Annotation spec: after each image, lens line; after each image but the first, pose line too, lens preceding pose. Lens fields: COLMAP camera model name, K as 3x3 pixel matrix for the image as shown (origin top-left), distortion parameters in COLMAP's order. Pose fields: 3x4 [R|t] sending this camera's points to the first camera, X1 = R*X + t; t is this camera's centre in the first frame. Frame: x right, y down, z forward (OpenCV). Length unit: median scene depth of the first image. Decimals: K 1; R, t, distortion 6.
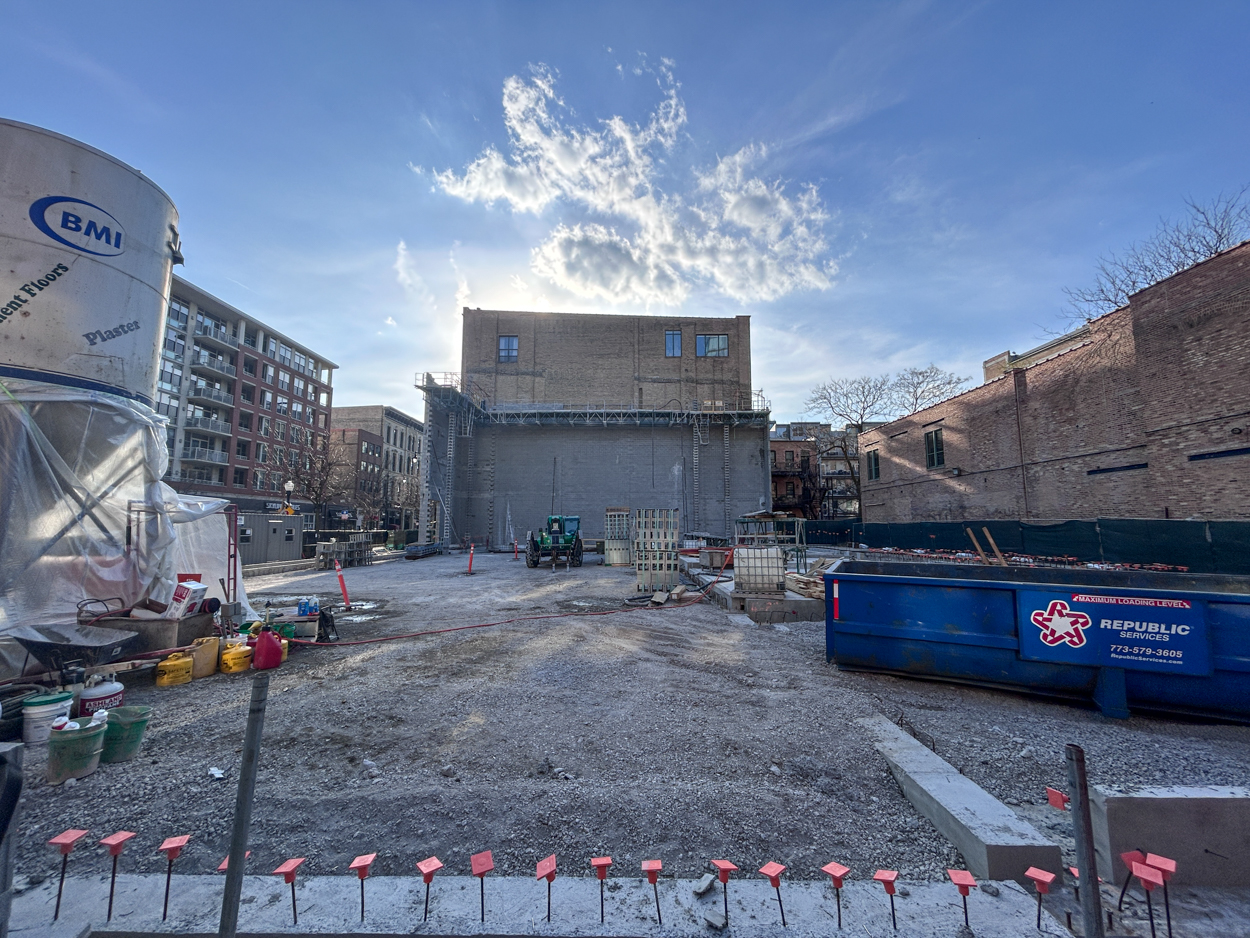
lens RADIAL K [[505.5, 0, 622.4], [0, 505.5, 470.5], [0, 0, 1]] dist [0.000080, -0.000541]
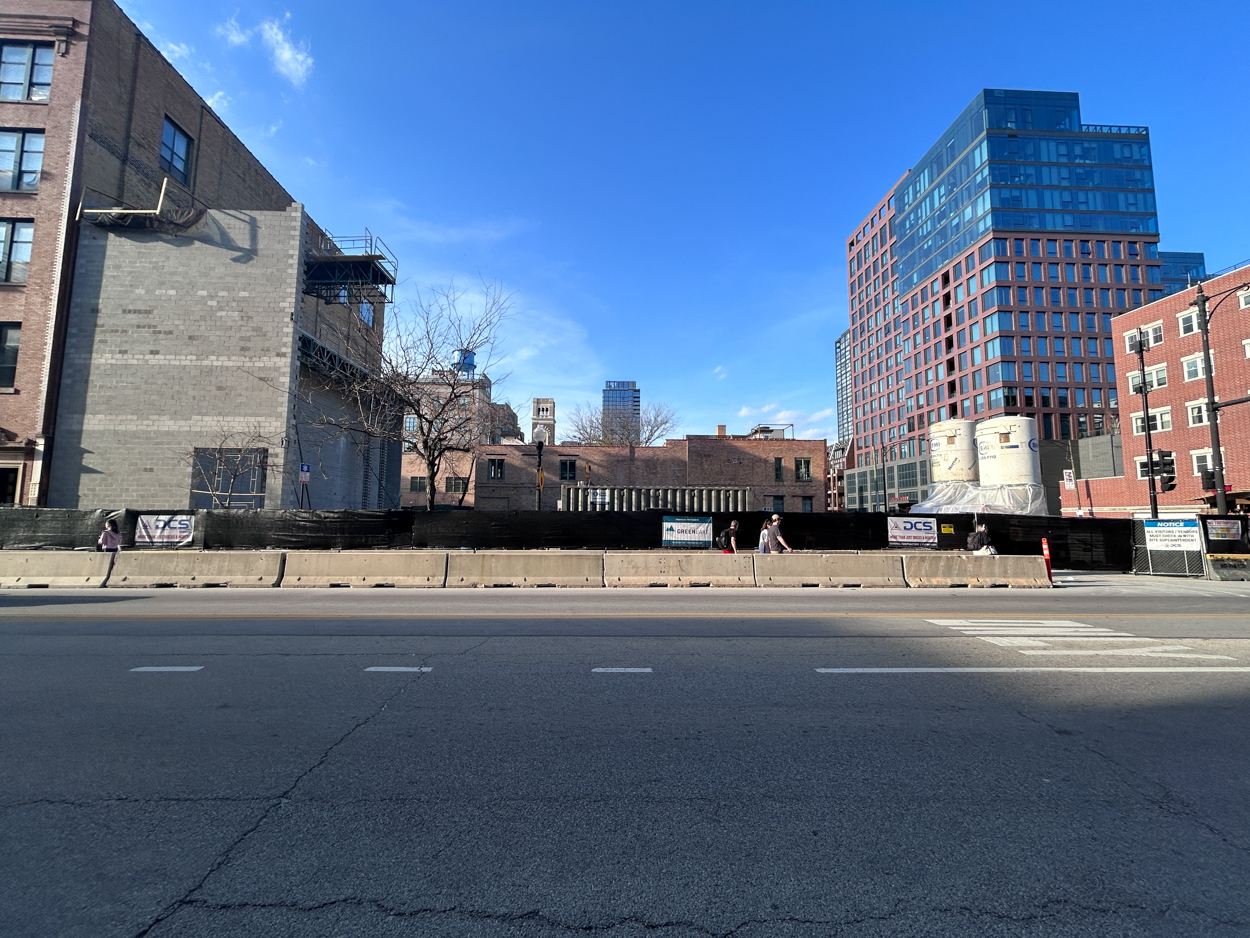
lens RADIAL K [[505.5, 0, 623.8], [0, 505.5, 467.7], [0, 0, 1]] dist [0.000080, -0.000541]
pose [[-0.047946, 0.099536, 0.993878, -0.808563], [-0.123343, 0.986817, -0.104779, 0.077899], [-0.991205, -0.127612, -0.035036, 0.605994]]
